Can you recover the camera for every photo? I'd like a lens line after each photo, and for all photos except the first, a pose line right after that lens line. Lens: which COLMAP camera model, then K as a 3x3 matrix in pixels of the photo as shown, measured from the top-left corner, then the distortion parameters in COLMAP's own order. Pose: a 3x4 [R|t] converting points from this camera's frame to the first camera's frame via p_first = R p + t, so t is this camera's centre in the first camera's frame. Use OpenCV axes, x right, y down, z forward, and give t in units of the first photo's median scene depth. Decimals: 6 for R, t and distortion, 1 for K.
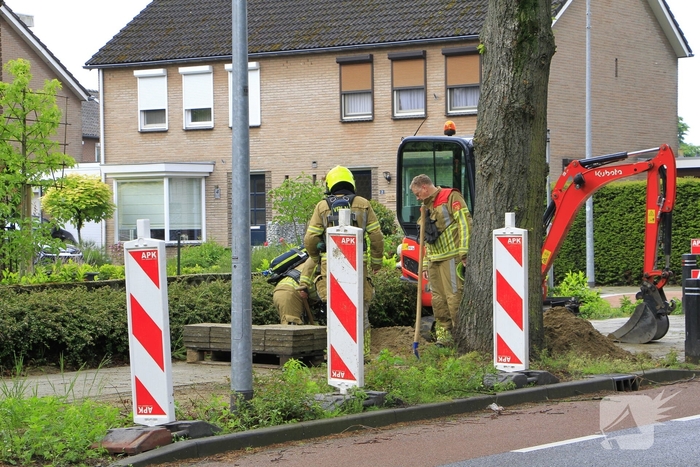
lens RADIAL K [[2155.6, 0, 344.0], [0, 2155.6, 239.4], [0, 0, 1]] dist [0.868887, 0.000000]
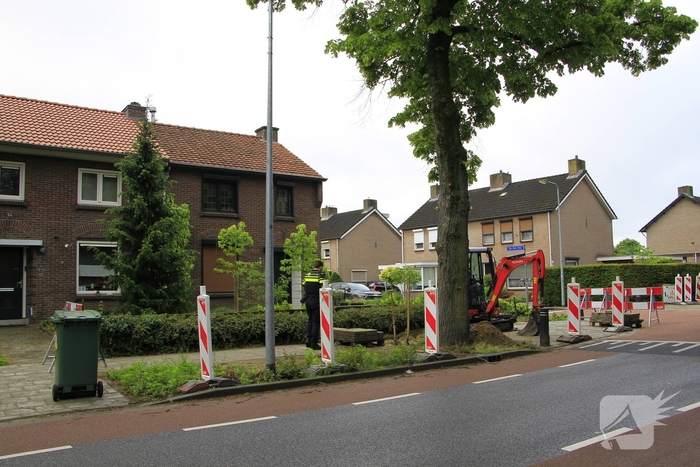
lens RADIAL K [[648.5, 0, 350.4], [0, 648.5, 237.0], [0, 0, 1]] dist [-0.130709, 0.000000]
pose [[0.942405, -0.031861, -0.332954, 0.205329], [0.006195, 0.996945, -0.077867, -0.005289], [0.334418, 0.071320, 0.939722, 0.336683]]
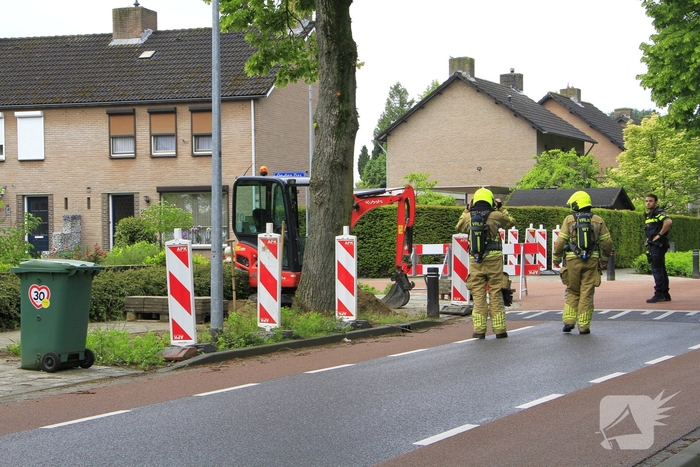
lens RADIAL K [[2155.6, 0, 353.6], [0, 2155.6, 240.5], [0, 0, 1]] dist [0.868887, 0.000000]
pose [[0.972027, 0.003758, 0.234841, -0.296745], [-0.002047, 0.999970, -0.007530, 0.010829], [-0.234862, 0.006839, 0.972005, -0.593147]]
